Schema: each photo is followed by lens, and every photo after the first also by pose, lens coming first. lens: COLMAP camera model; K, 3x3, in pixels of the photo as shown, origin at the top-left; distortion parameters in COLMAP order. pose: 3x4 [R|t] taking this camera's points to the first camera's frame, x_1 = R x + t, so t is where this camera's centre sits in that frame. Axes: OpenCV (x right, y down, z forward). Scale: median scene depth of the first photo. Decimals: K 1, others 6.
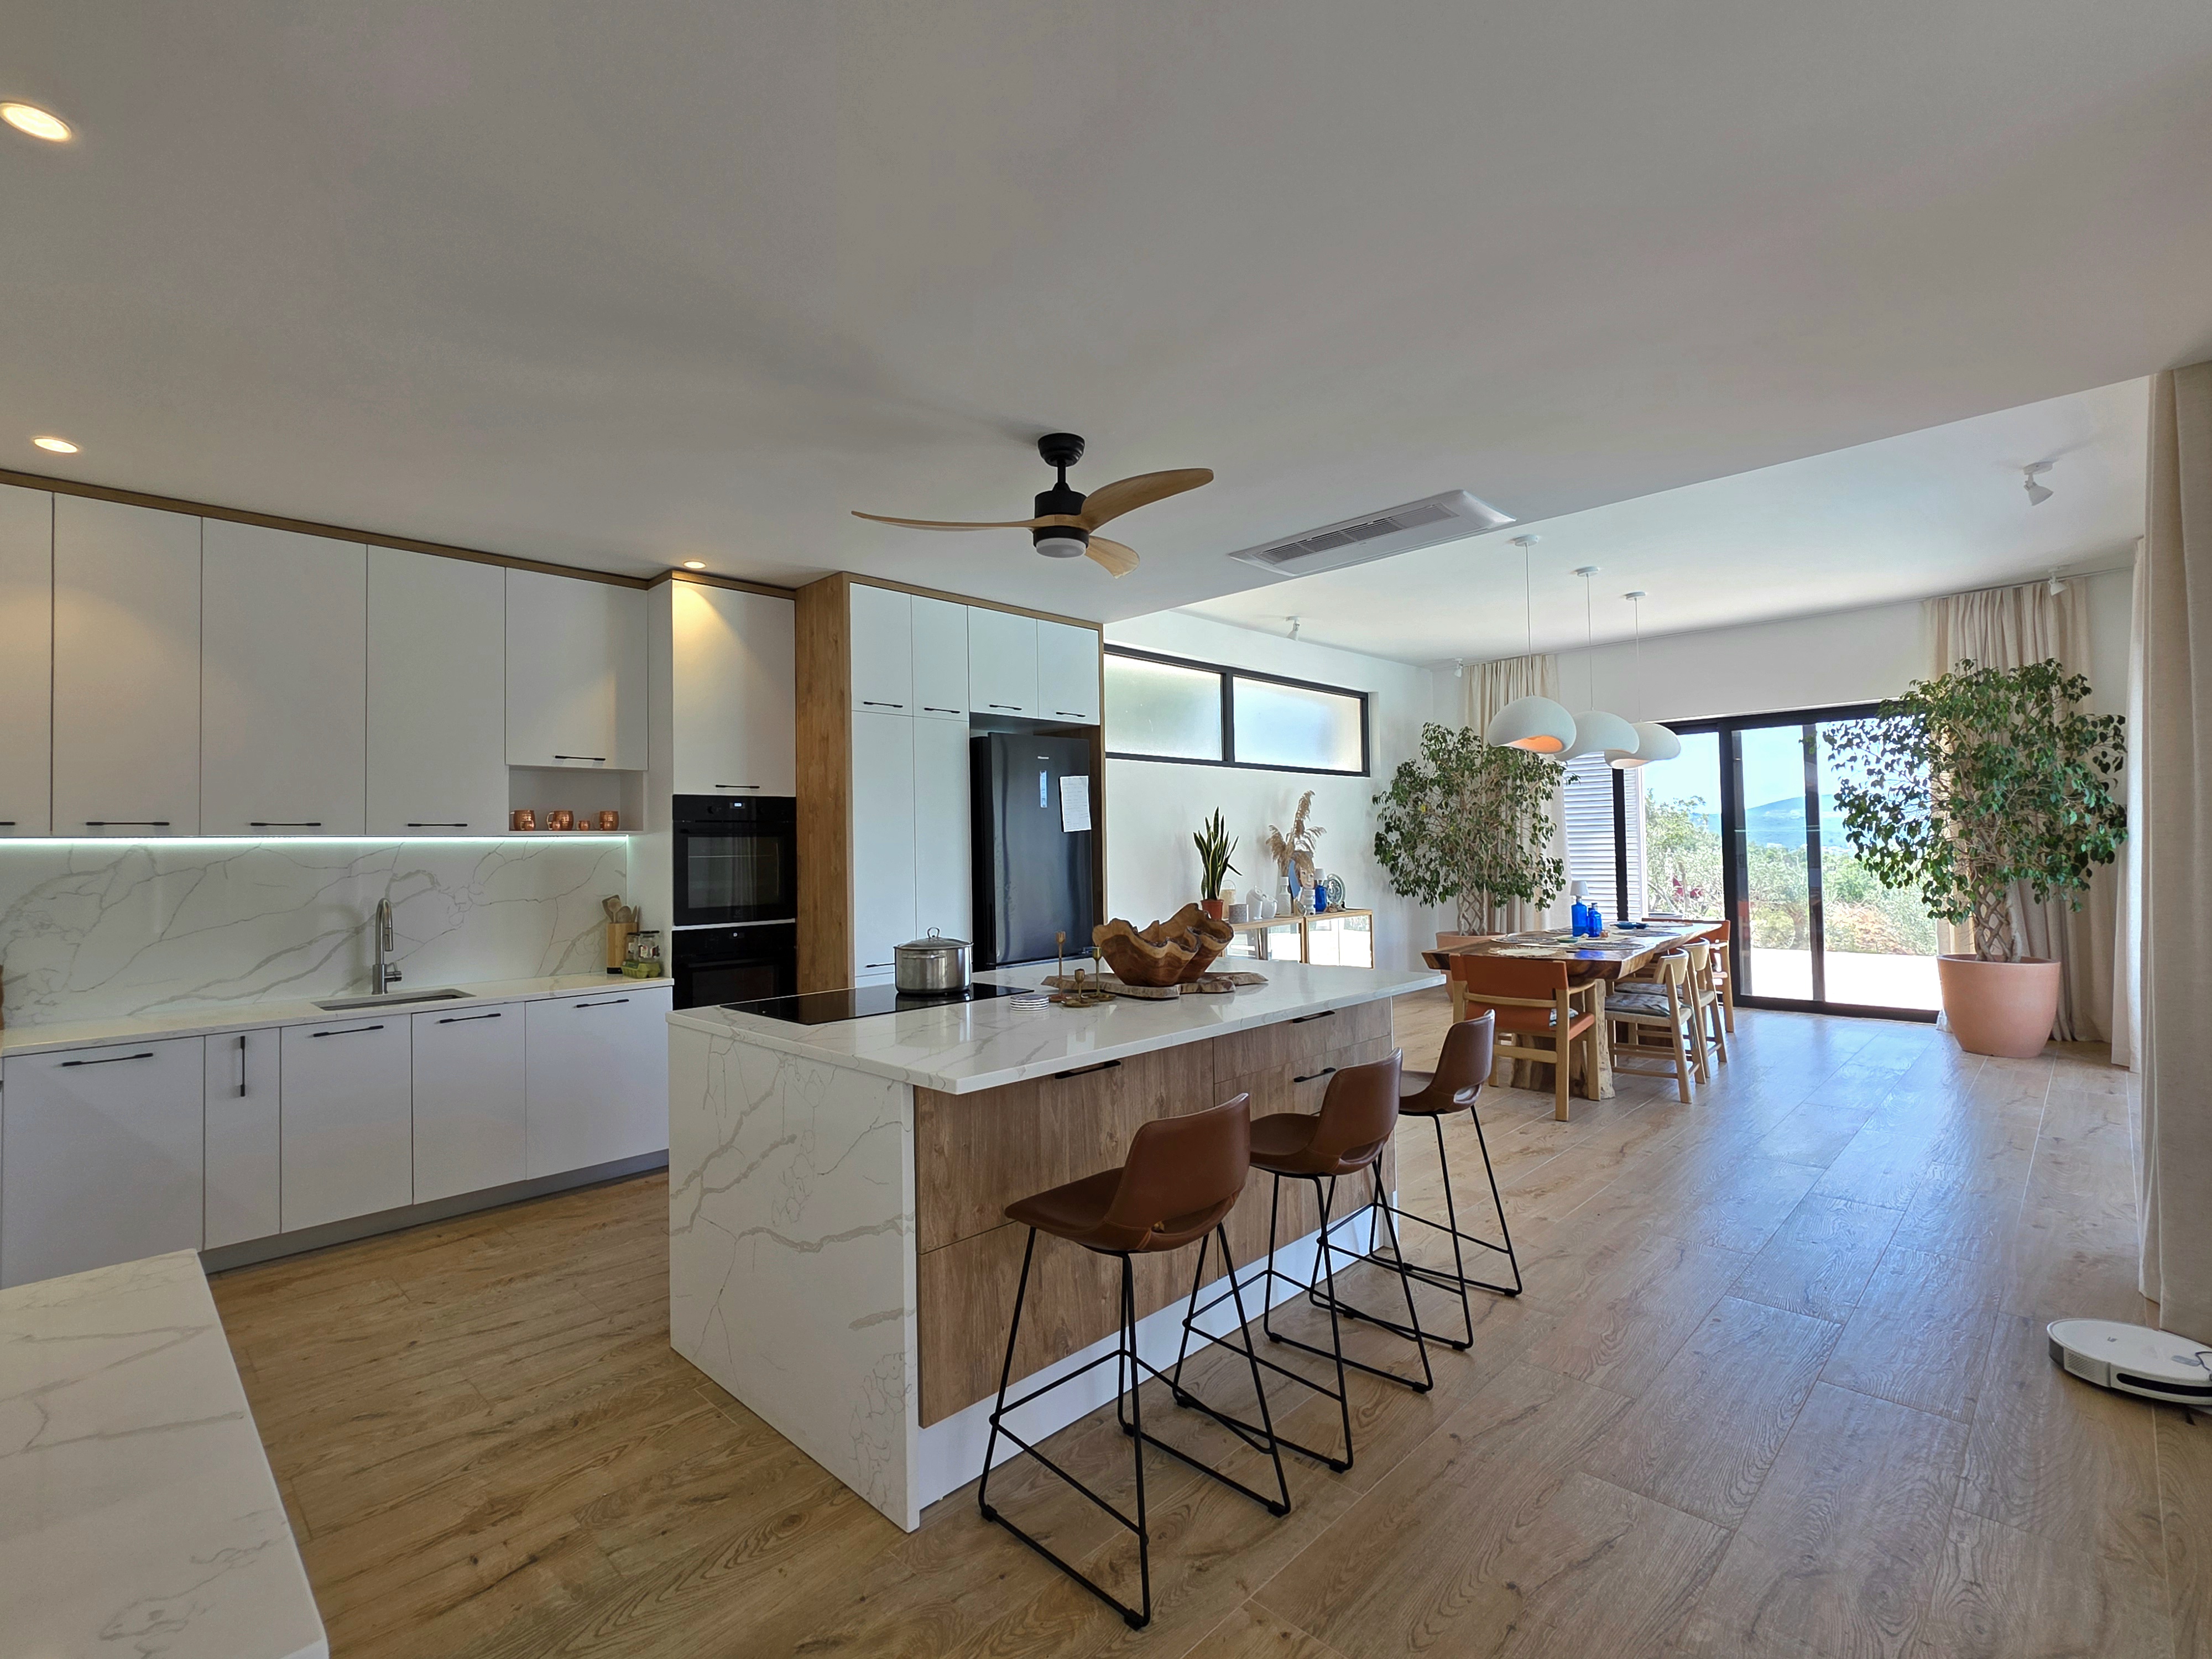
lens RADIAL K [[1022.0, 0, 1099.9], [0, 1022.0, 821.9], [0, 0, 1]] dist [-0.001977, 0.002149]
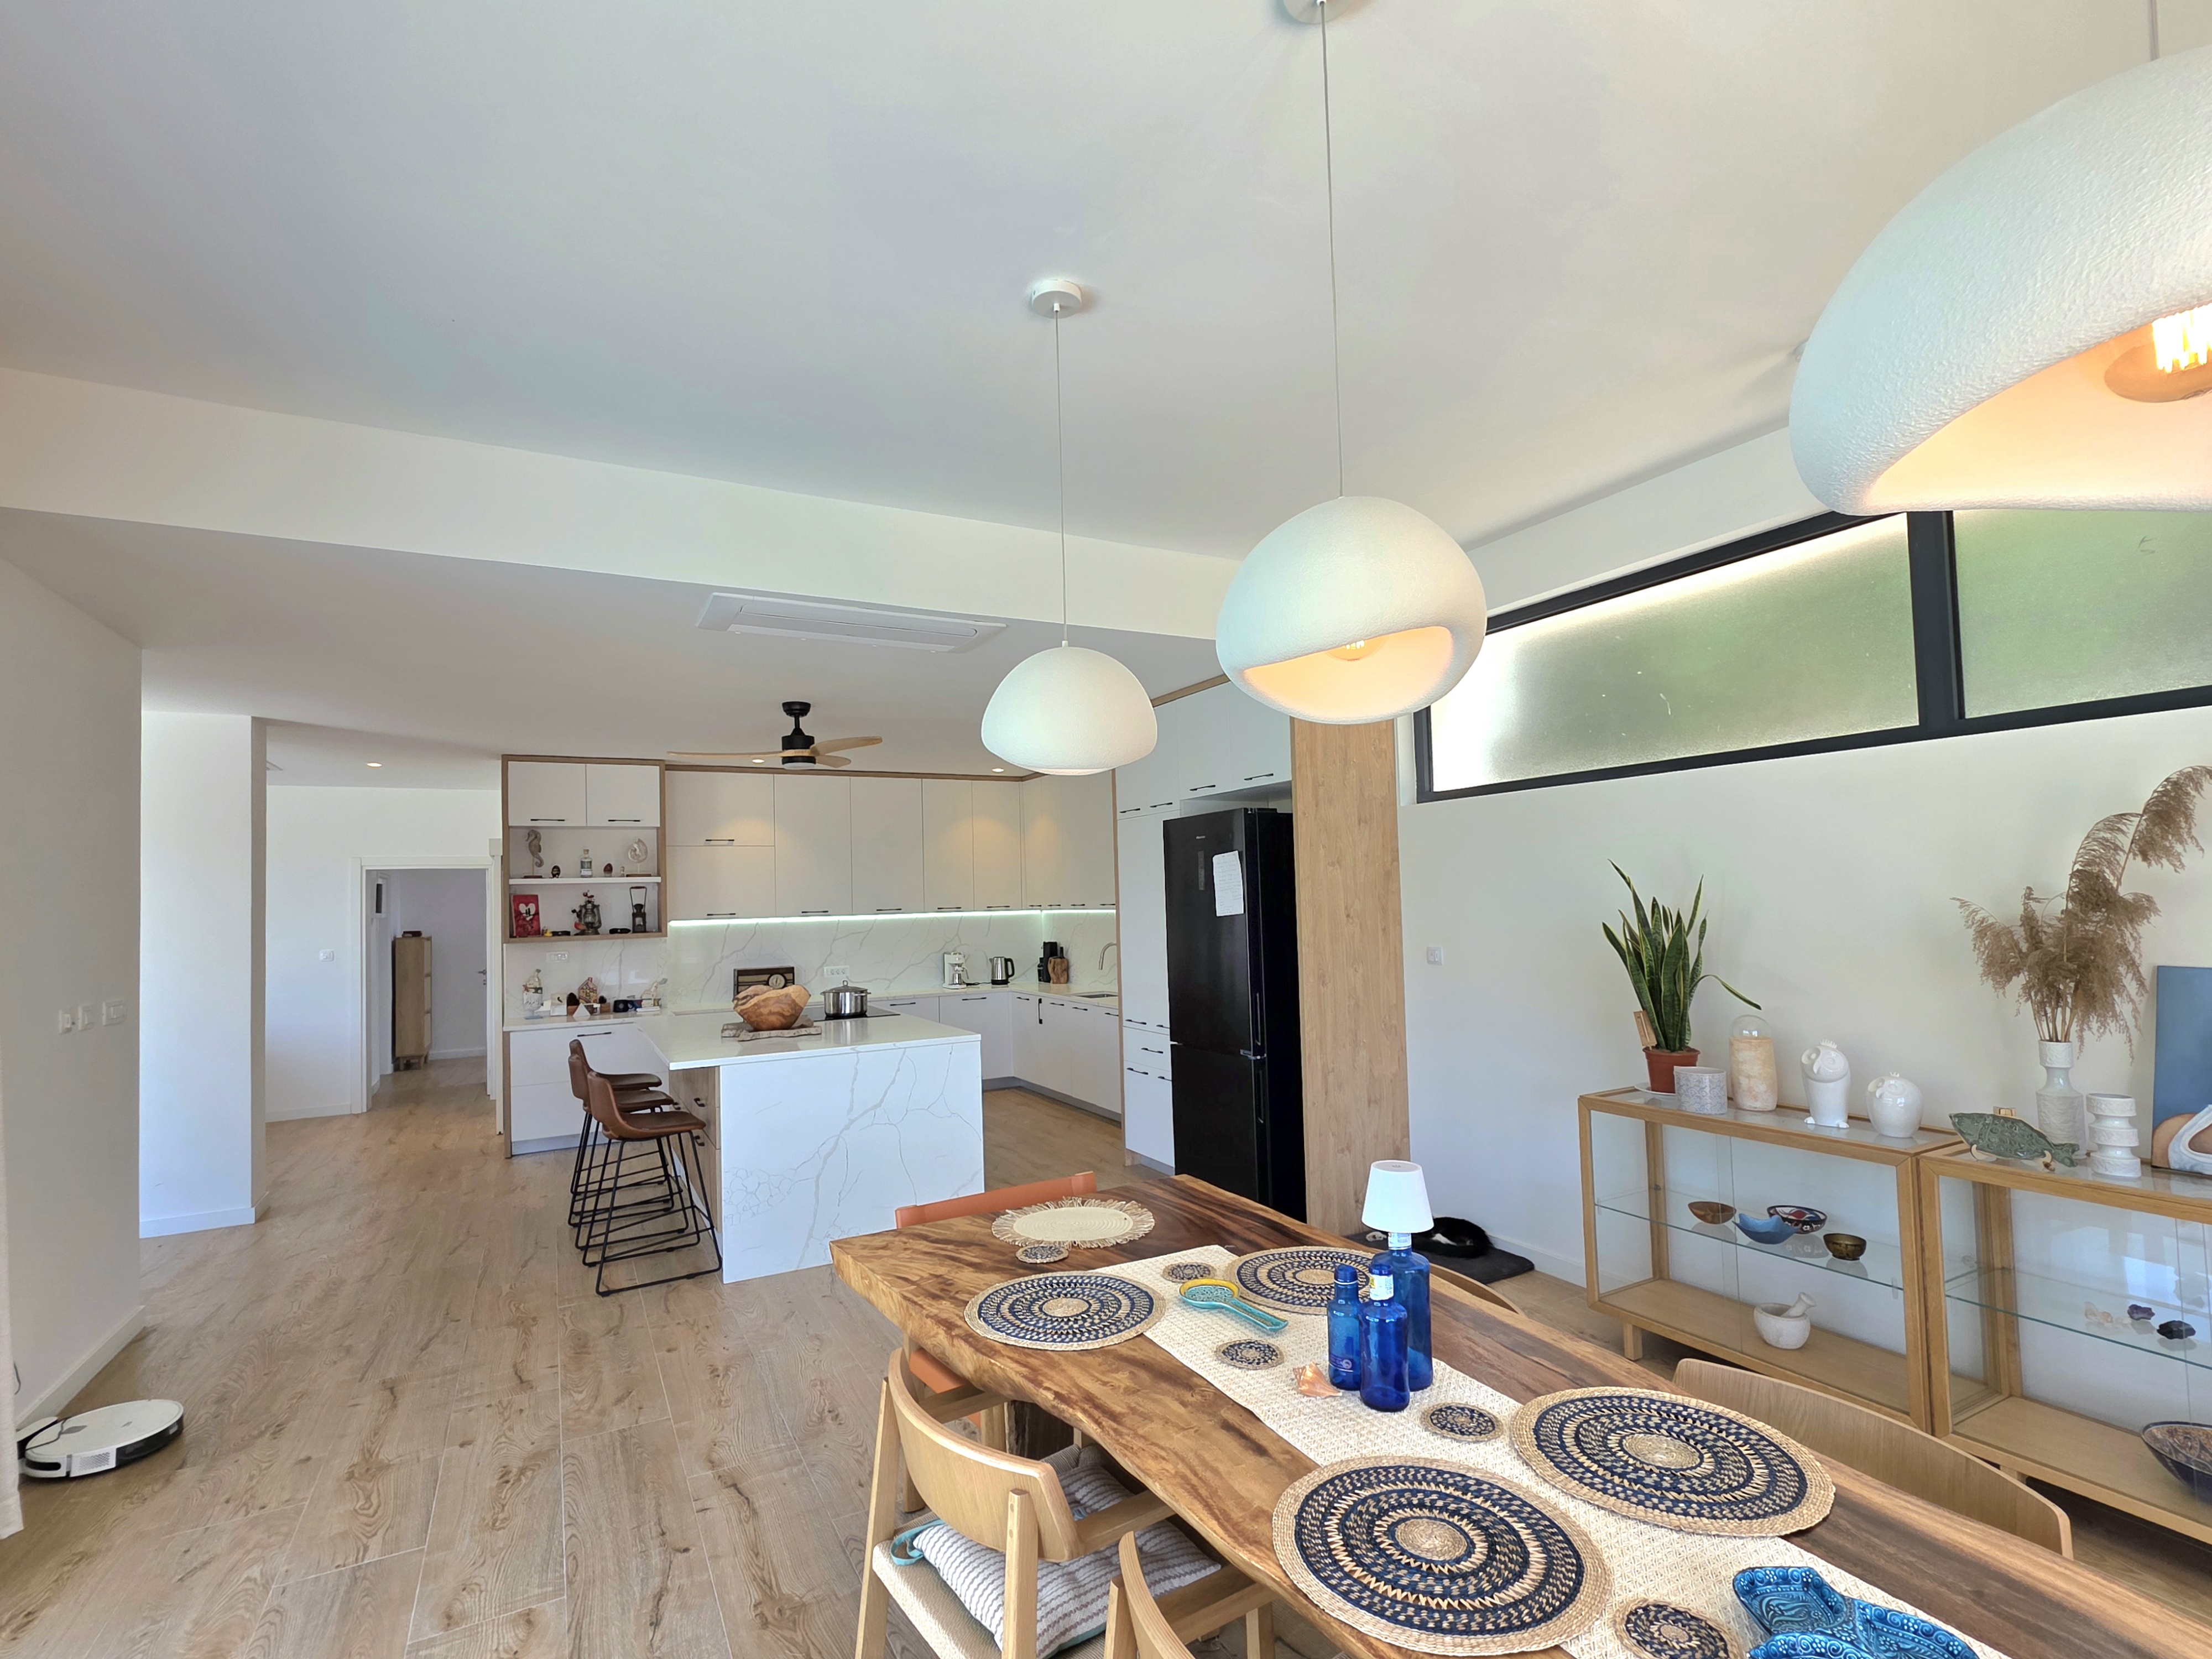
lens RADIAL K [[1022.0, 0, 1090.6], [0, 1022.0, 871.4], [0, 0, 1]] dist [-0.001977, 0.002149]
pose [[-0.311455, -0.005972, -0.950242, 1.004075], [0.047348, 0.998641, -0.021795, -0.016835], [0.949081, -0.051781, -0.310749, 1.384330]]
